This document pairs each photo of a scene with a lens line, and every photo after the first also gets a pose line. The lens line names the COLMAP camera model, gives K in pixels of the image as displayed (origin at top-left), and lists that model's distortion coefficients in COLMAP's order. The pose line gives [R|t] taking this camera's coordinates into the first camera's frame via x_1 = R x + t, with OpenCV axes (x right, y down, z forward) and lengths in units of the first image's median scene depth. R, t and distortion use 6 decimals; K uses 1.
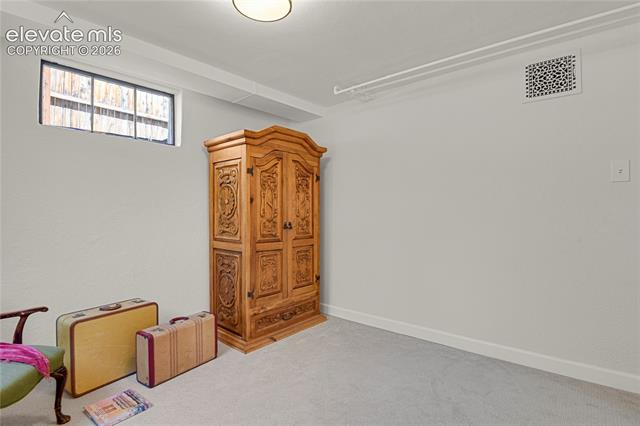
lens RADIAL K [[319.5, 0, 321.7], [0, 319.5, 215.4], [0, 0, 1]] dist [-0.002053, -0.000890]
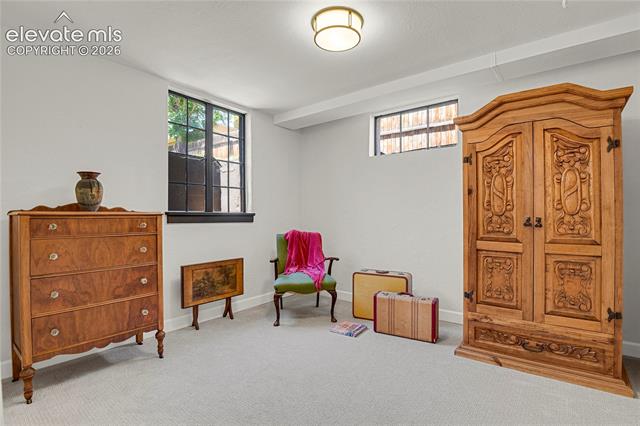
lens RADIAL K [[319.5, 0, 322.3], [0, 319.5, 212.2], [0, 0, 1]] dist [-0.002053, -0.000890]
pose [[0.054405, -0.002155, -0.998517, 0.614353], [-0.005410, 0.999982, -0.002453, 0.014312], [0.998504, 0.005535, 0.054392, 0.497856]]
